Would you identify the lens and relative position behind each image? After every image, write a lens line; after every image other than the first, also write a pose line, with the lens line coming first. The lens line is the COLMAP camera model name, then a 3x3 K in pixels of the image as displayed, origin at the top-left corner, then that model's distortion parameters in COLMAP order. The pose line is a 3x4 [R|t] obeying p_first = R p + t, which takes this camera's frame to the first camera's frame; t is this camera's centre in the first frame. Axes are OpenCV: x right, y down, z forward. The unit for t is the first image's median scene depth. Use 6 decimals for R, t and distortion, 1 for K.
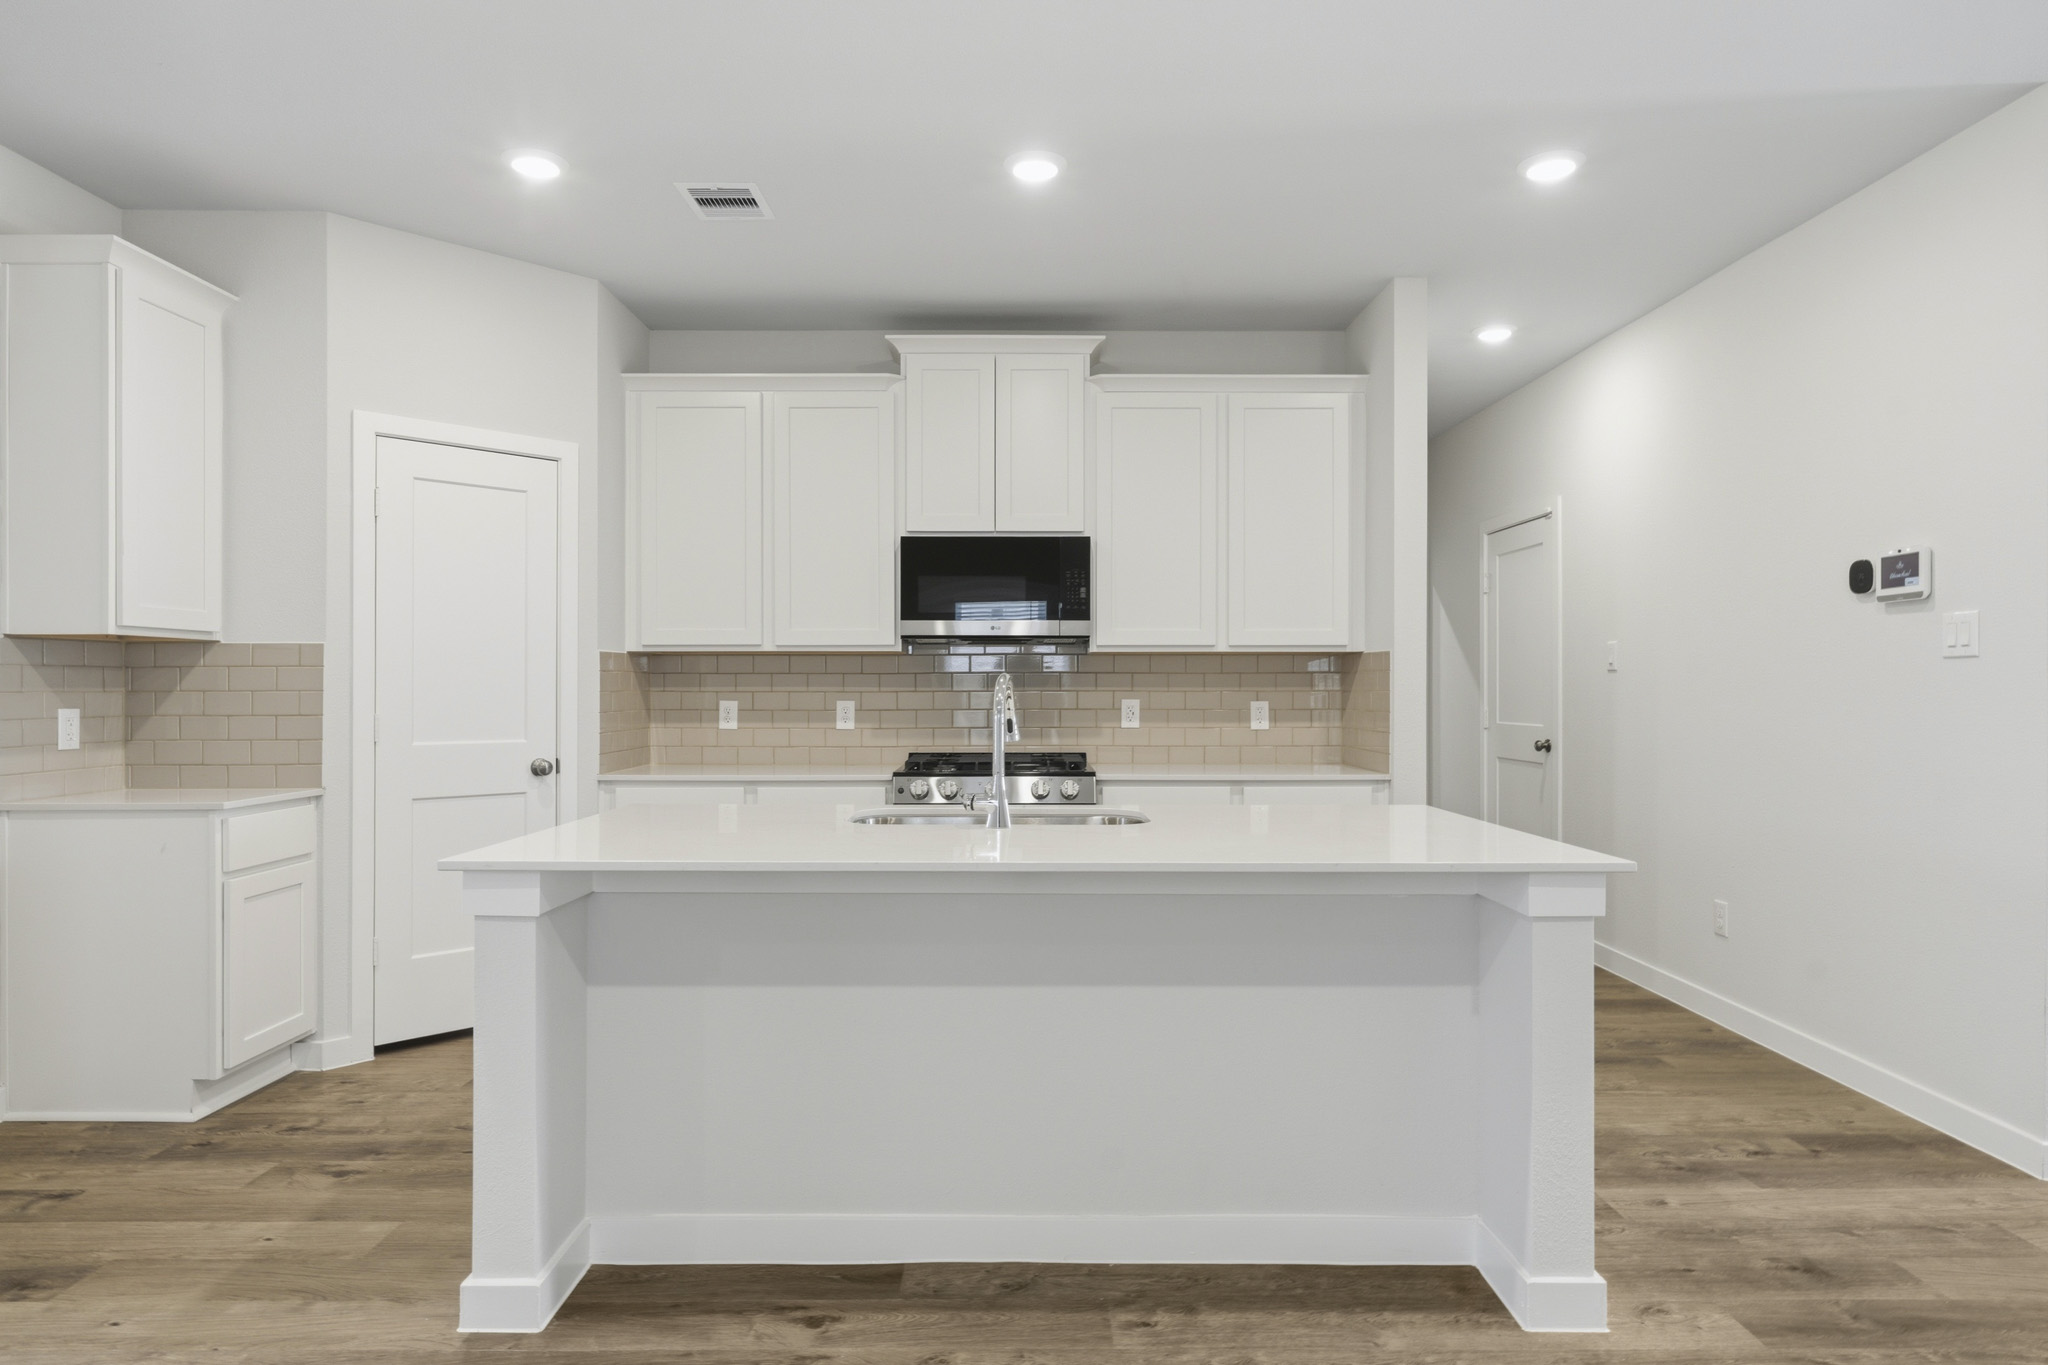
lens RADIAL K [[1199.4, 0, 1019.3], [0, 1199.4, 689.9], [0, 0, 1]] dist [0.000185, 0.001010]
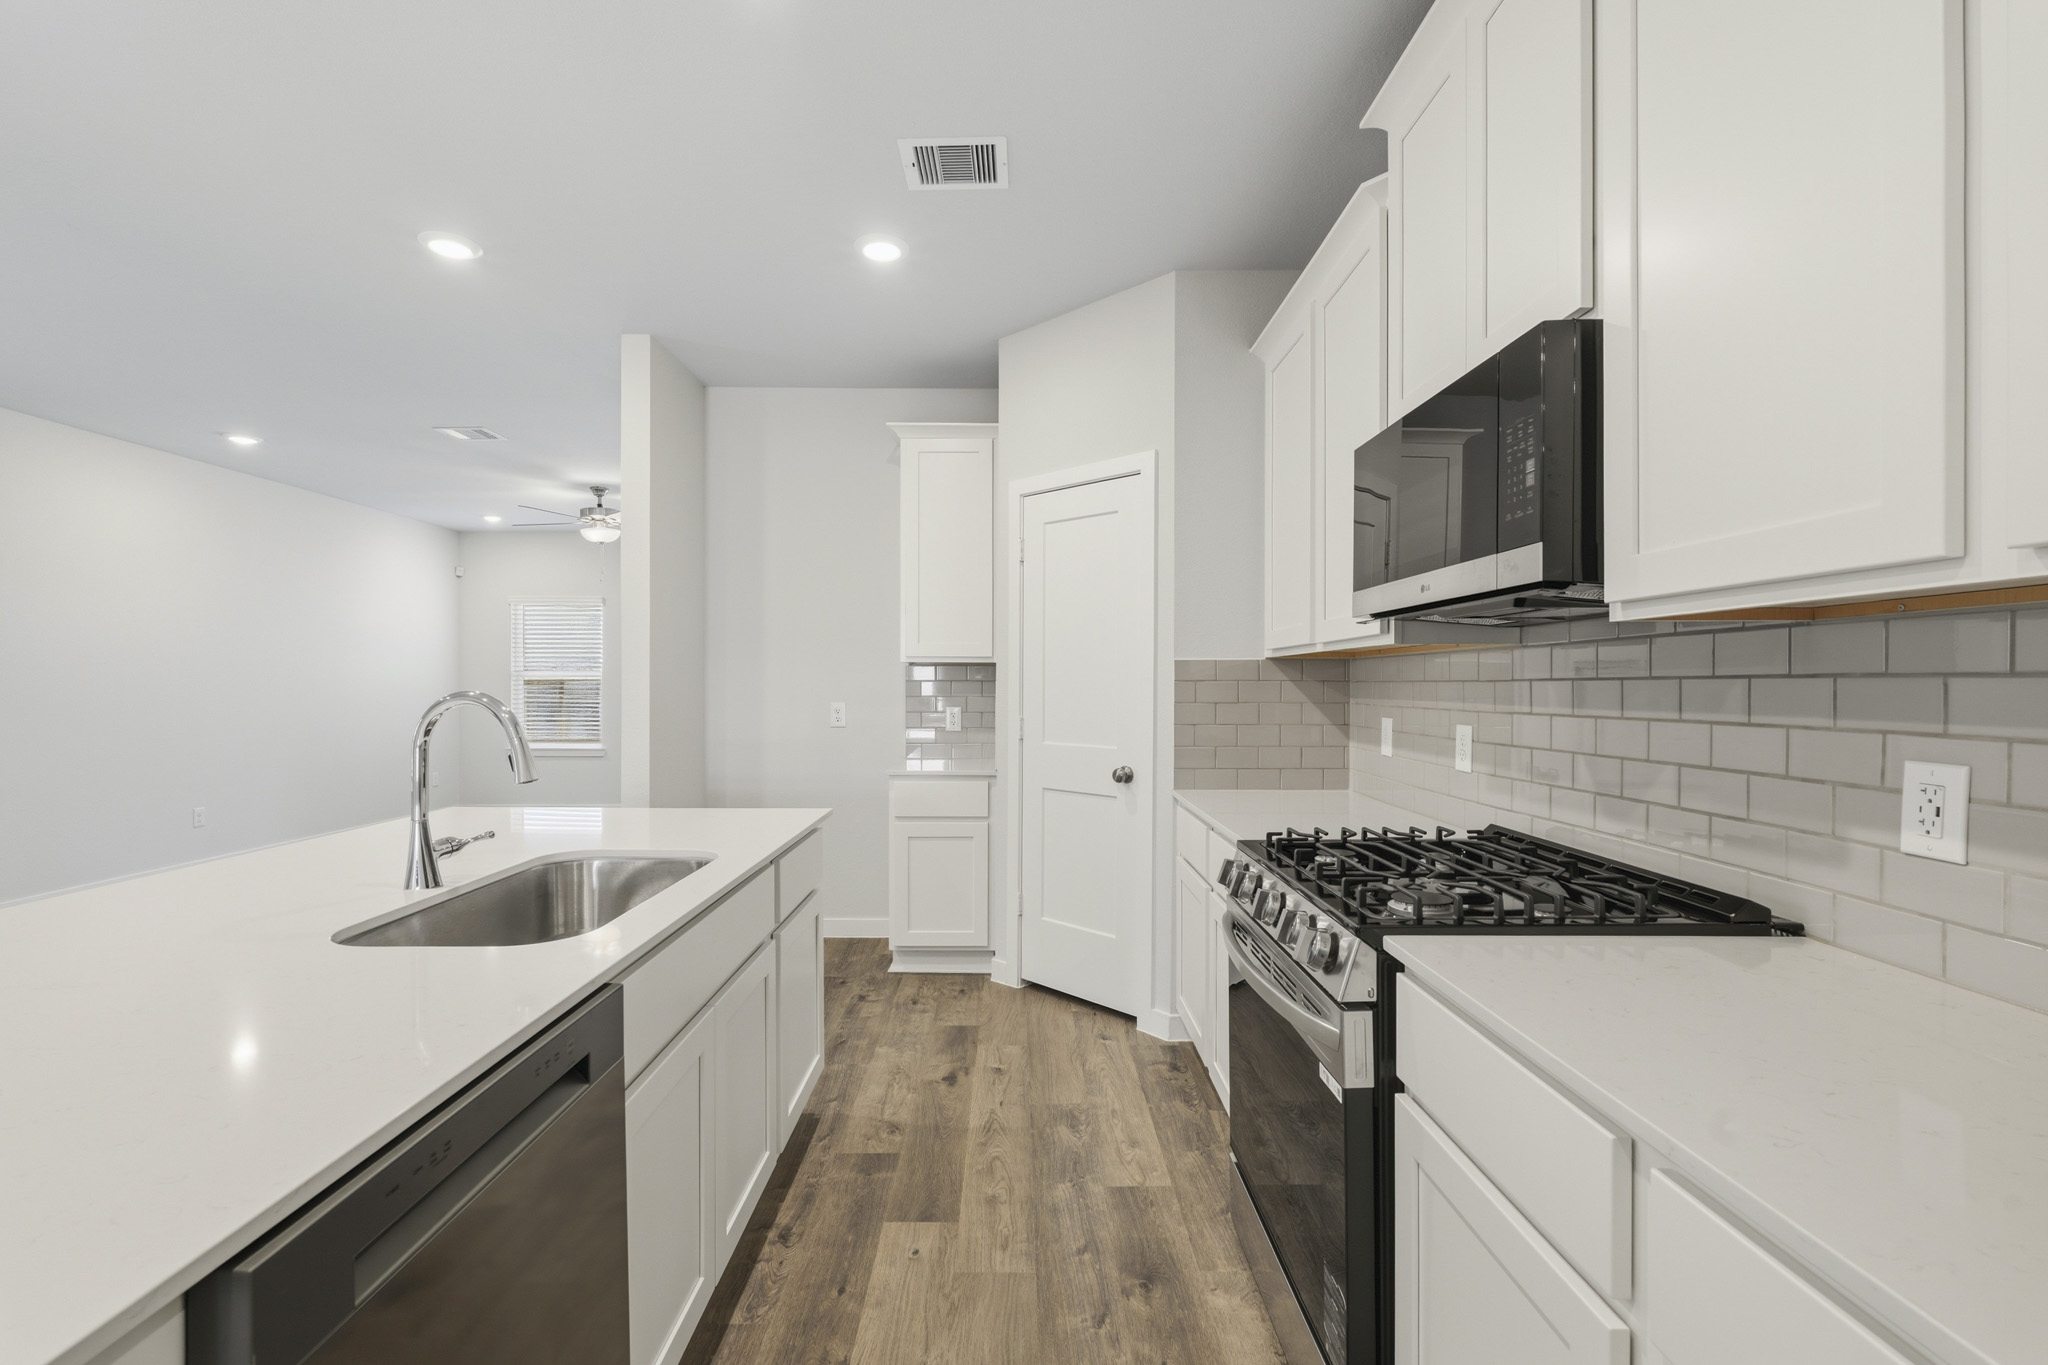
lens RADIAL K [[900.2, 0, 1012.5], [0, 900.2, 683.7], [0, 0, 1]] dist [-0.000962, 0.001035]
pose [[-0.004544, -0.000166, -0.999990, 0.427878], [-0.003926, 0.999992, -0.000148, -0.014744], [0.999982, 0.003926, -0.004544, 1.028959]]
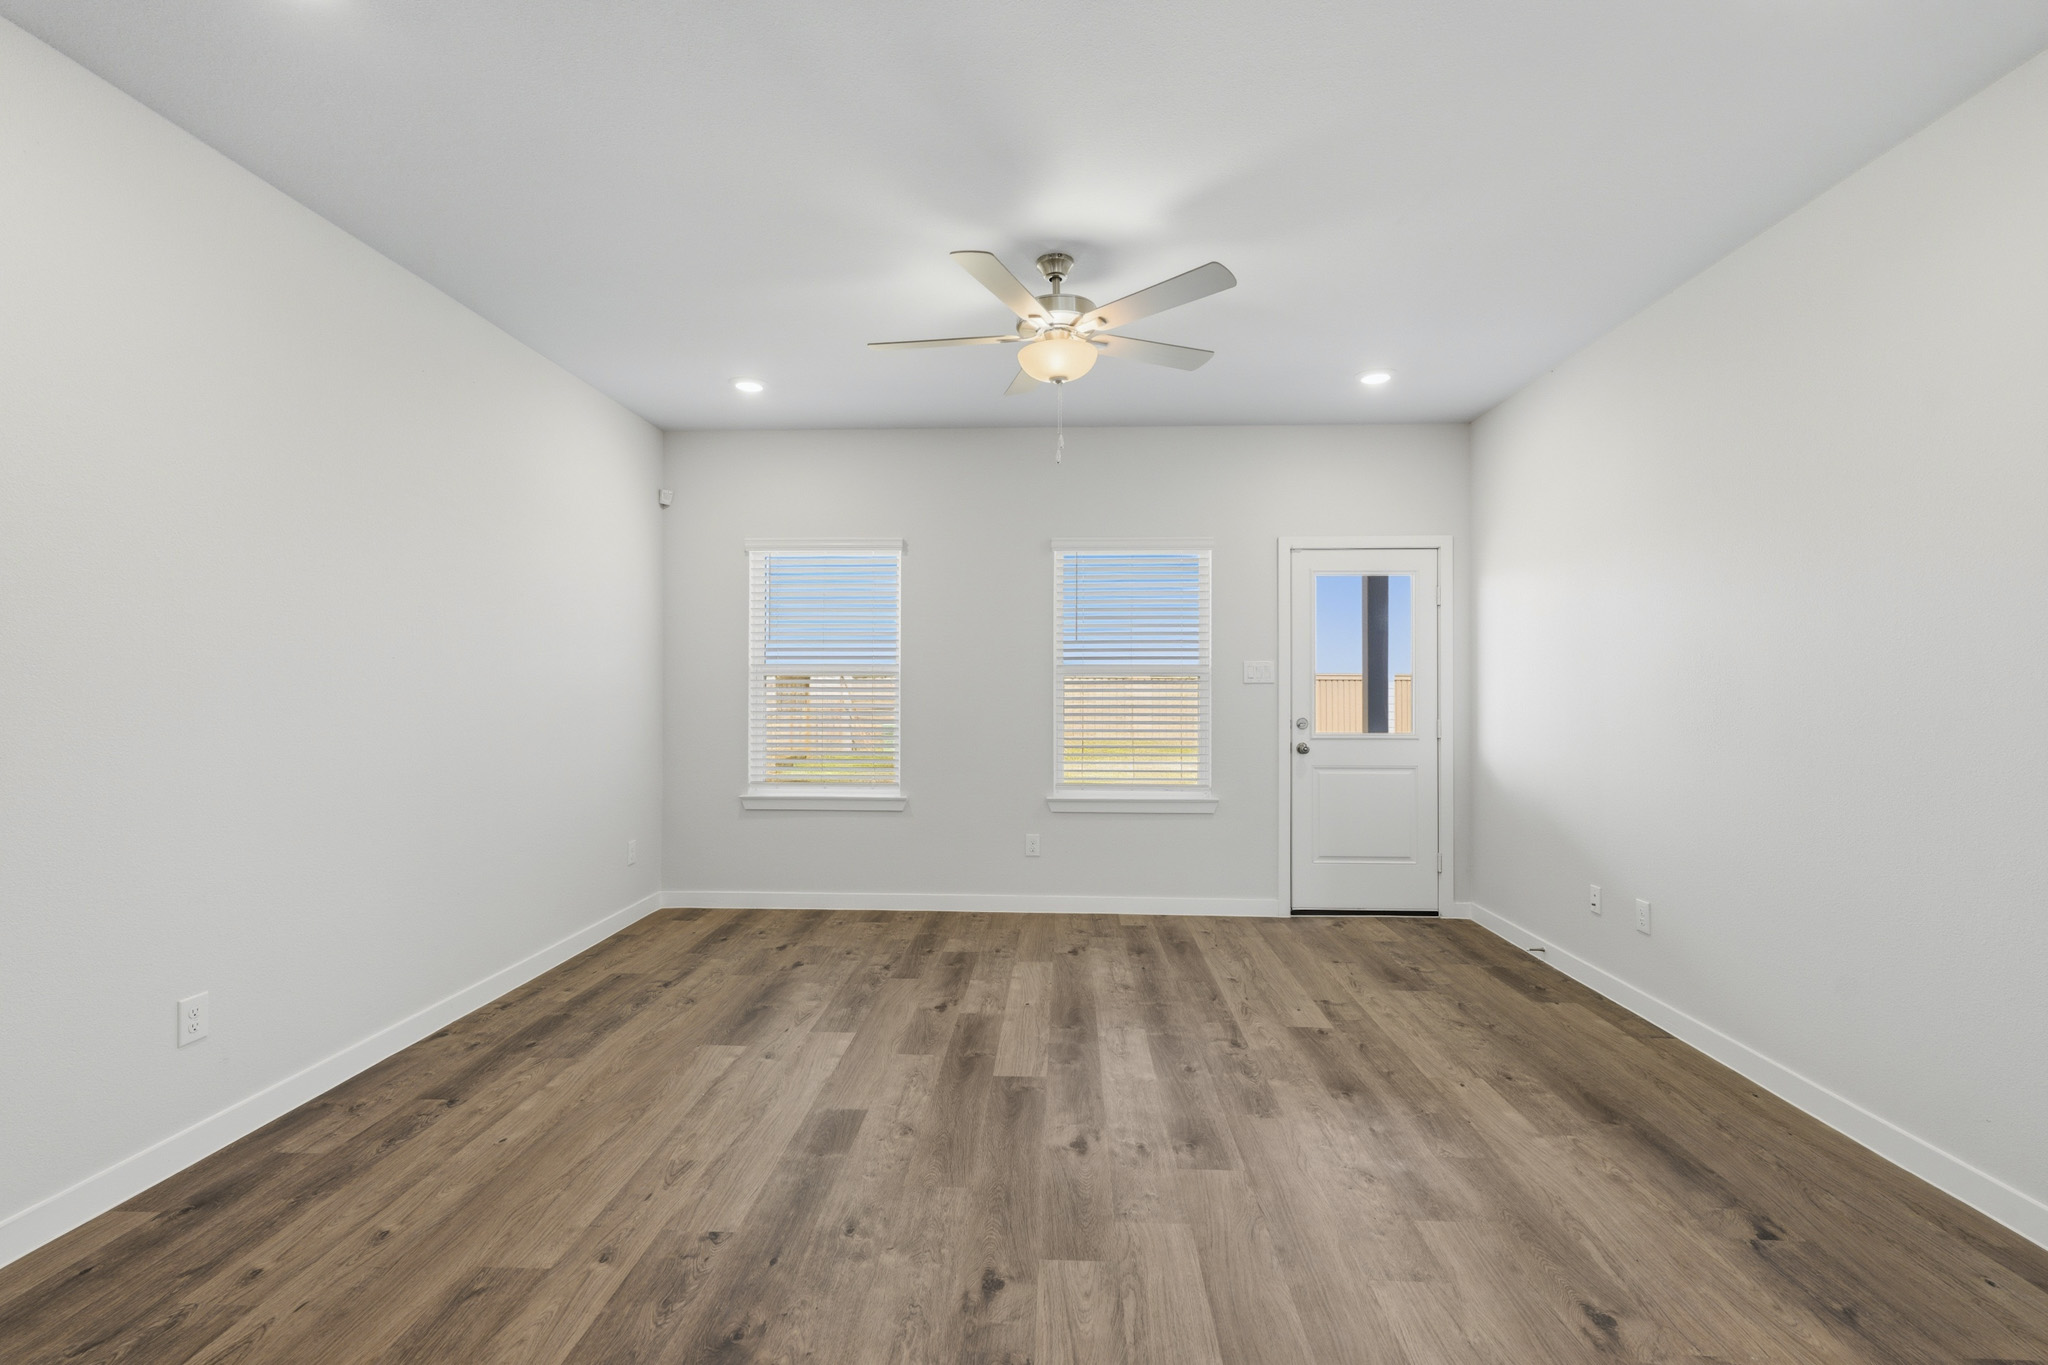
lens RADIAL K [[900.2, 0, 1023.7], [0, 900.2, 685.7], [0, 0, 1]] dist [-0.000962, 0.001035]
pose [[-0.053750, -0.002949, -0.998550, -0.535706], [-0.004424, 0.999987, -0.002716, -0.009102], [0.998545, 0.004271, -0.053763, 0.218438]]
